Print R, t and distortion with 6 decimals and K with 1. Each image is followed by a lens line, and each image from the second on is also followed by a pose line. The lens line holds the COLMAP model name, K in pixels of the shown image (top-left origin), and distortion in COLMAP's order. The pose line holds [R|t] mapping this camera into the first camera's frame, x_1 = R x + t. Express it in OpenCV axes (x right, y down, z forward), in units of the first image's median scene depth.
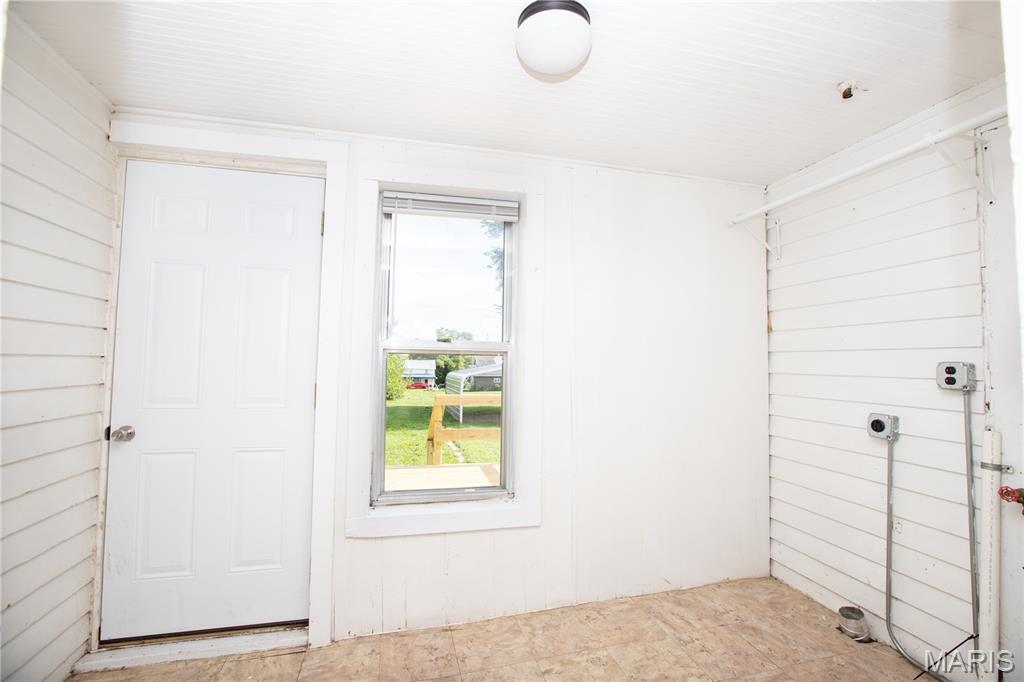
lens RADIAL K [[466.8, 0, 516.8], [0, 466.8, 336.8], [0, 0, 1]] dist [-0.048880, 0.016610]
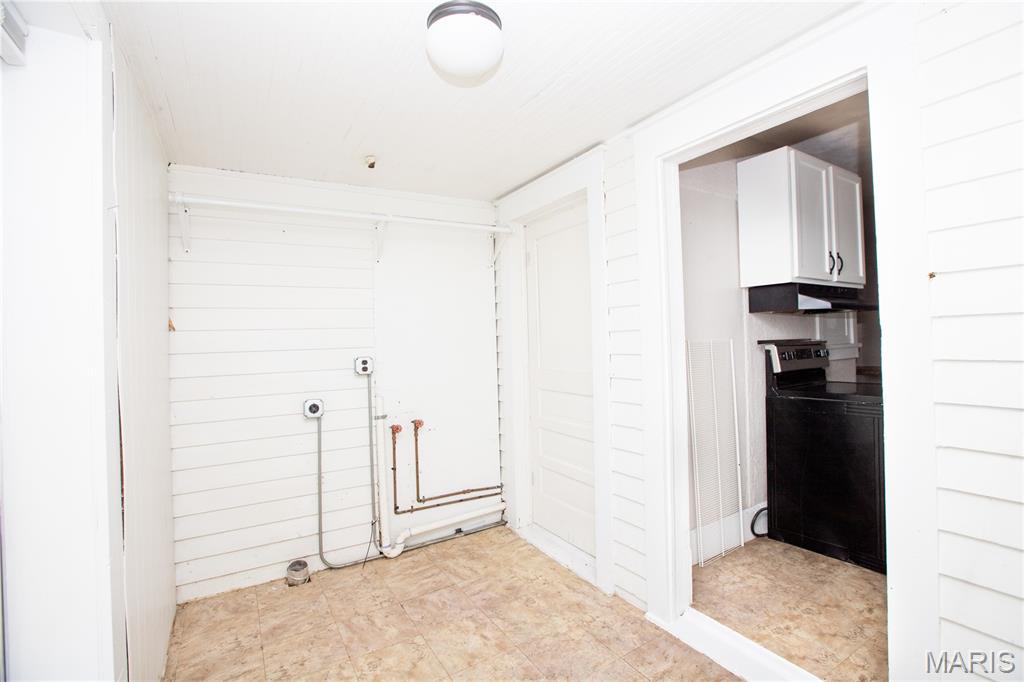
lens RADIAL K [[466.8, 0, 516.8], [0, 466.8, 336.8], [0, 0, 1]] dist [-0.048880, 0.016610]
pose [[-0.298651, 0.003346, 0.954356, -0.646102], [-0.024091, 0.999649, -0.011043, -0.008416], [-0.954058, -0.026290, -0.298466, 0.859182]]
